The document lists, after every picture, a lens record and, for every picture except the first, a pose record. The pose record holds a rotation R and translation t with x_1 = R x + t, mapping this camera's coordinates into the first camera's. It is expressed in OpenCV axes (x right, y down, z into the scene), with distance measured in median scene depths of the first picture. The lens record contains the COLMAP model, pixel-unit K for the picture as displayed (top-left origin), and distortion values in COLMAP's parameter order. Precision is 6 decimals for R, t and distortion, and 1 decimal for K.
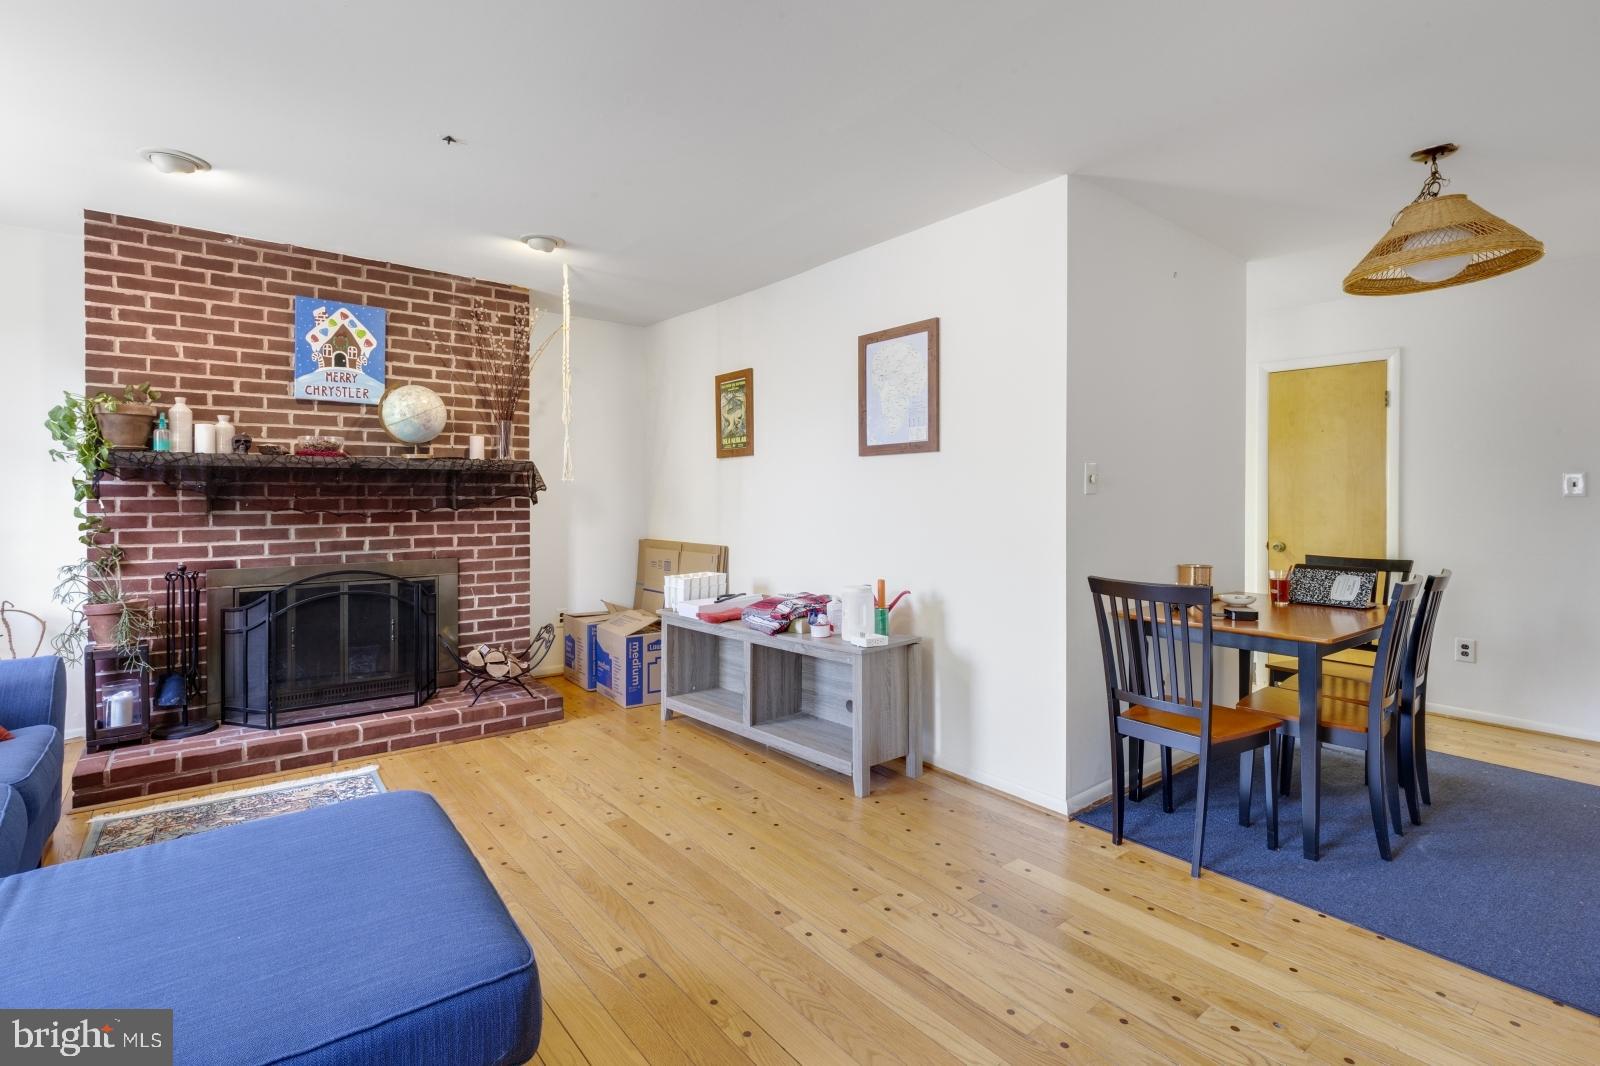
lens RADIAL K [[734.7, 0, 787.4], [0, 734.7, 504.0], [0, 0, 1]] dist [-0.000911, -0.000233]
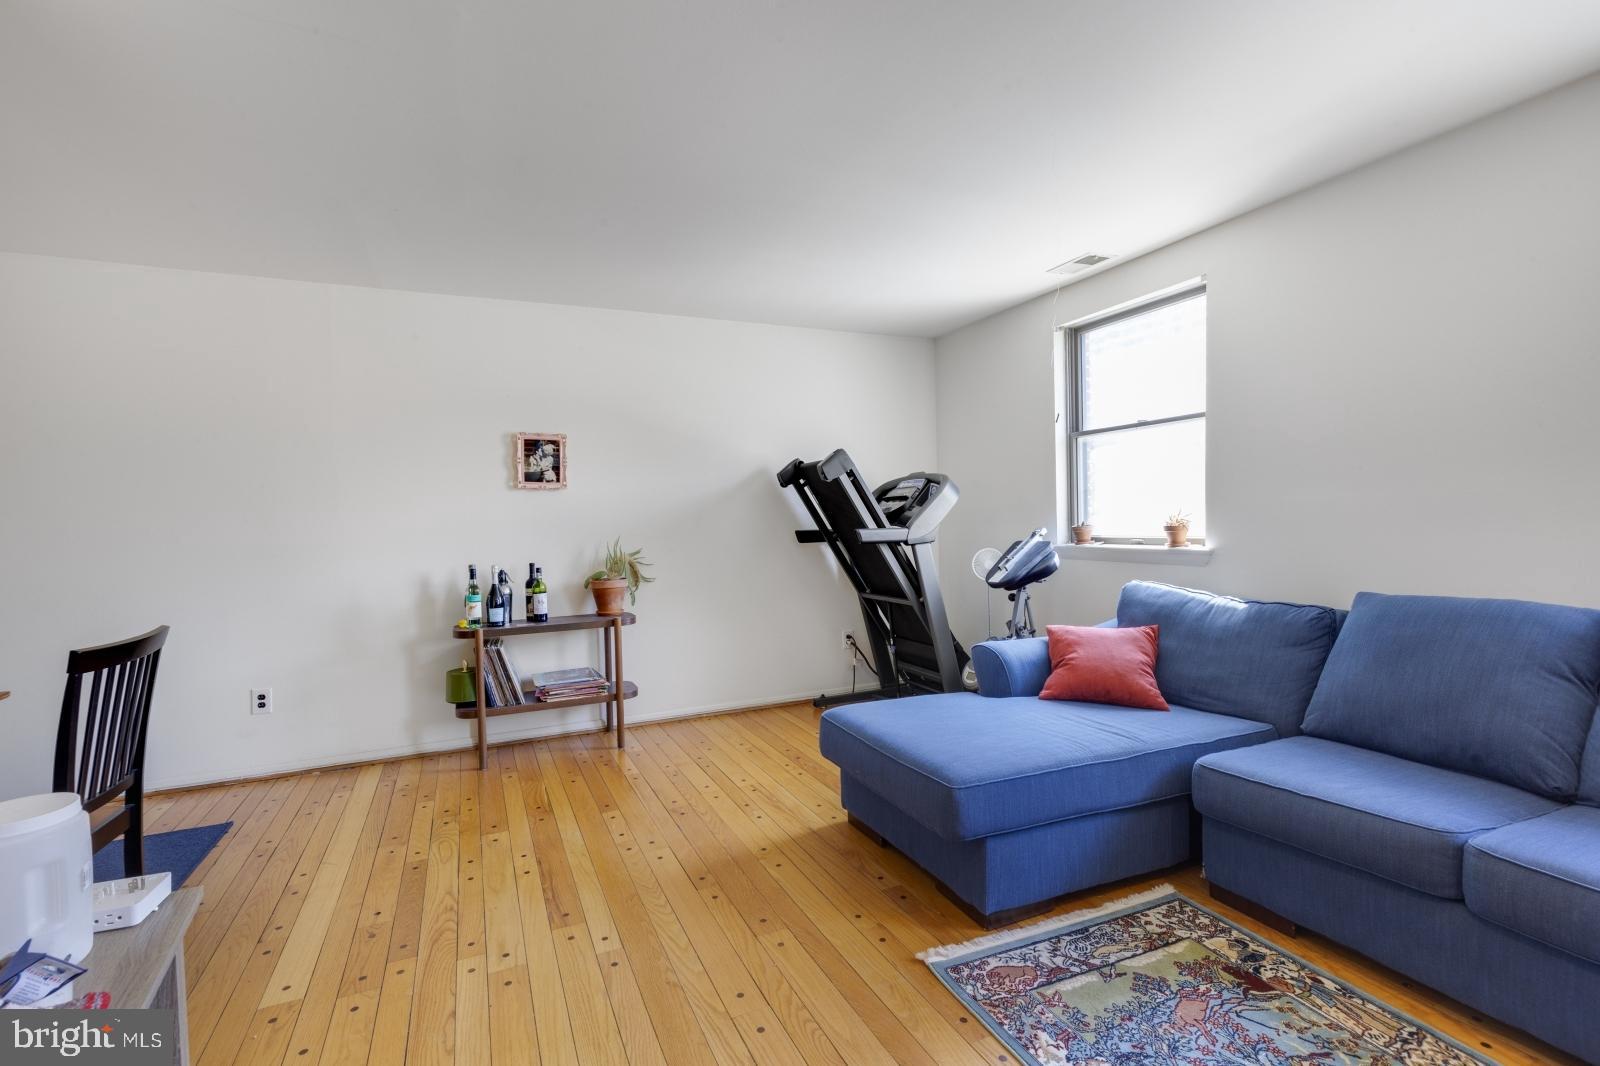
lens RADIAL K [[733.0, 0, 800.0], [0, 733.0, 533.0], [0, 0, 1]] dist [0.000315, 0.000016]
pose [[-0.970993, 0.010311, 0.238885, -0.272387], [0.018360, 0.999335, 0.031491, -0.010816], [-0.238402, 0.034963, -0.970537, 1.057264]]
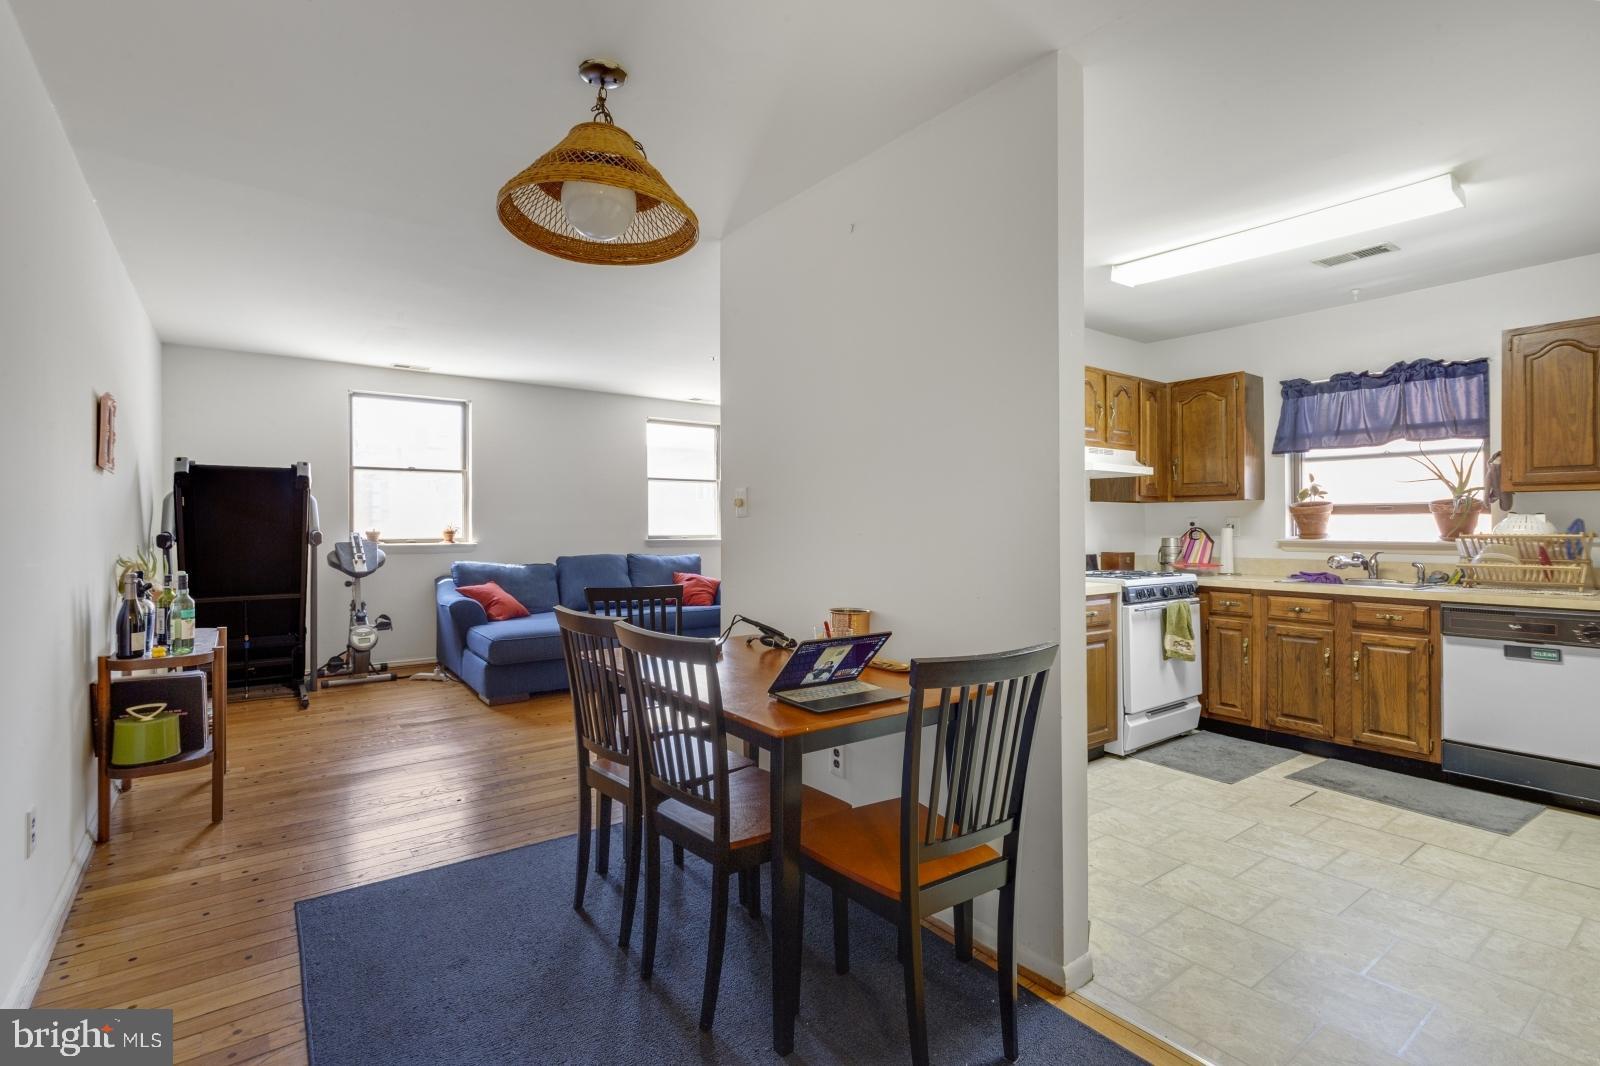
lens RADIAL K [[749.0, 0, 792.4], [0, 749.0, 523.6], [0, 0, 1]] dist [0.001946, -0.000040]
pose [[-0.024074, -0.003993, -0.999702, 1.163341], [-0.009853, 0.999944, -0.003756, -0.000157], [0.999662, 0.009760, -0.024112, 0.860820]]
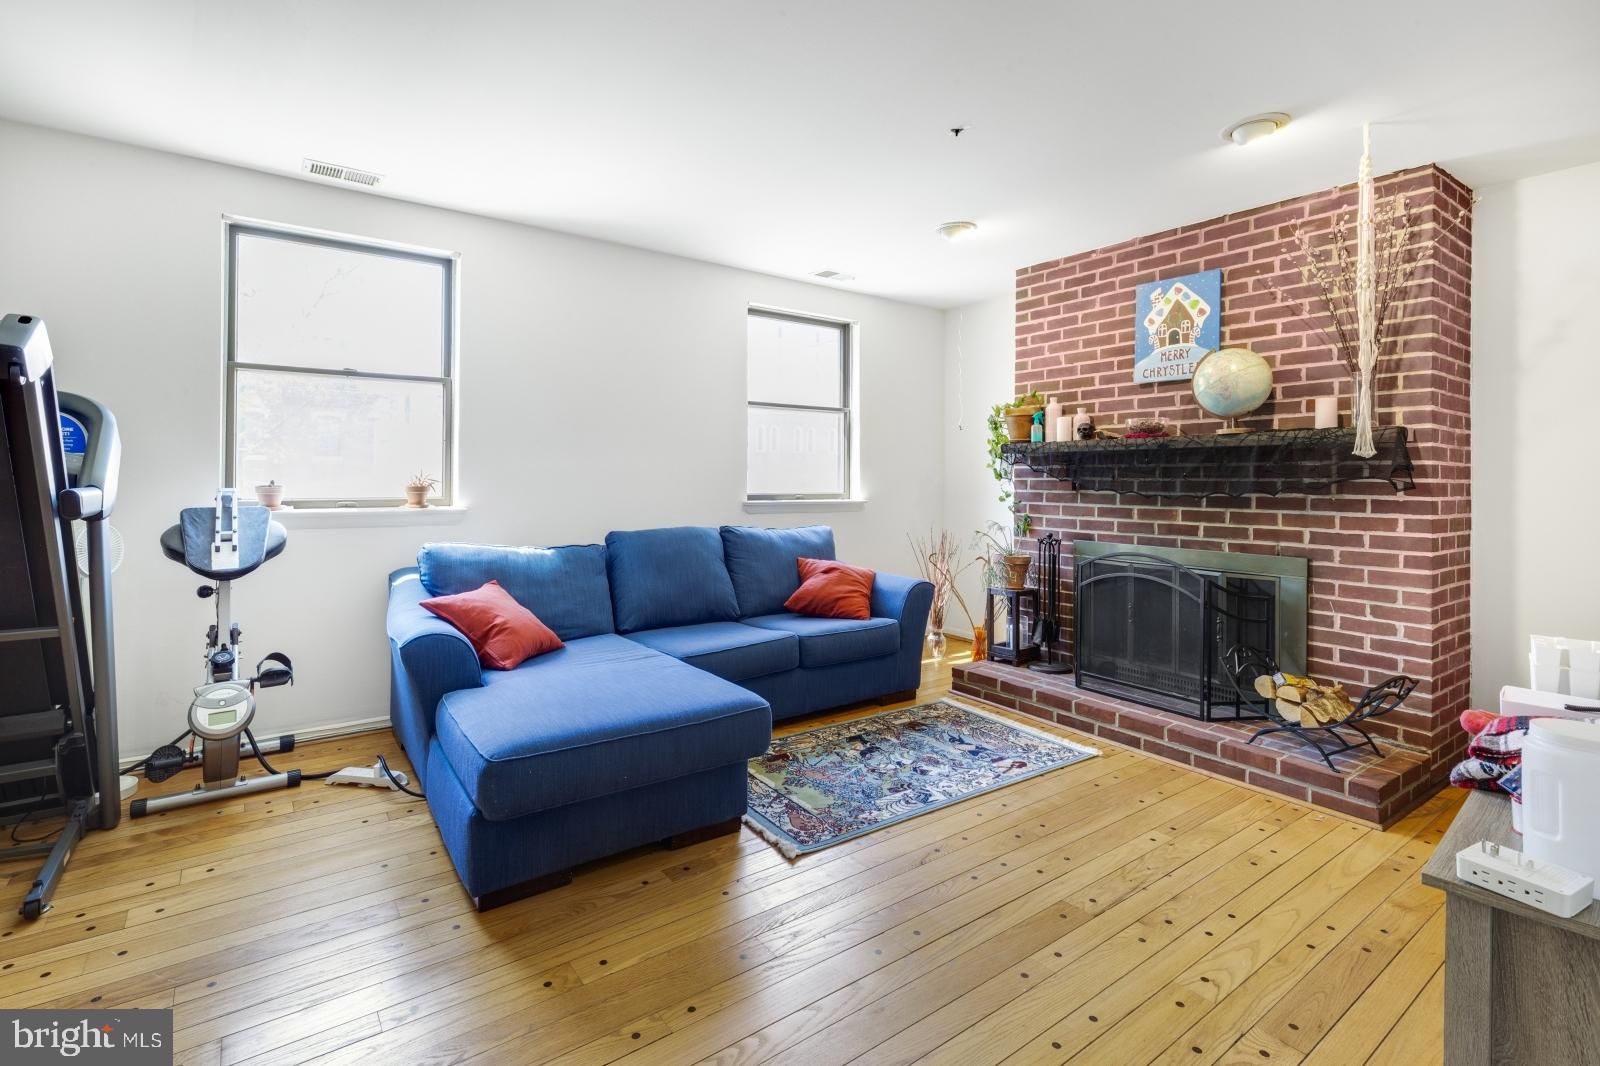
lens RADIAL K [[749.4, 0, 790.9], [0, 749.4, 476.1], [0, 0, 1]] dist [-0.002187, -0.000655]
pose [[-0.039117, -0.003519, -0.999228, 0.403491], [-0.018814, 0.999819, -0.002785, -0.000763], [0.999058, 0.018690, -0.039176, 0.546497]]
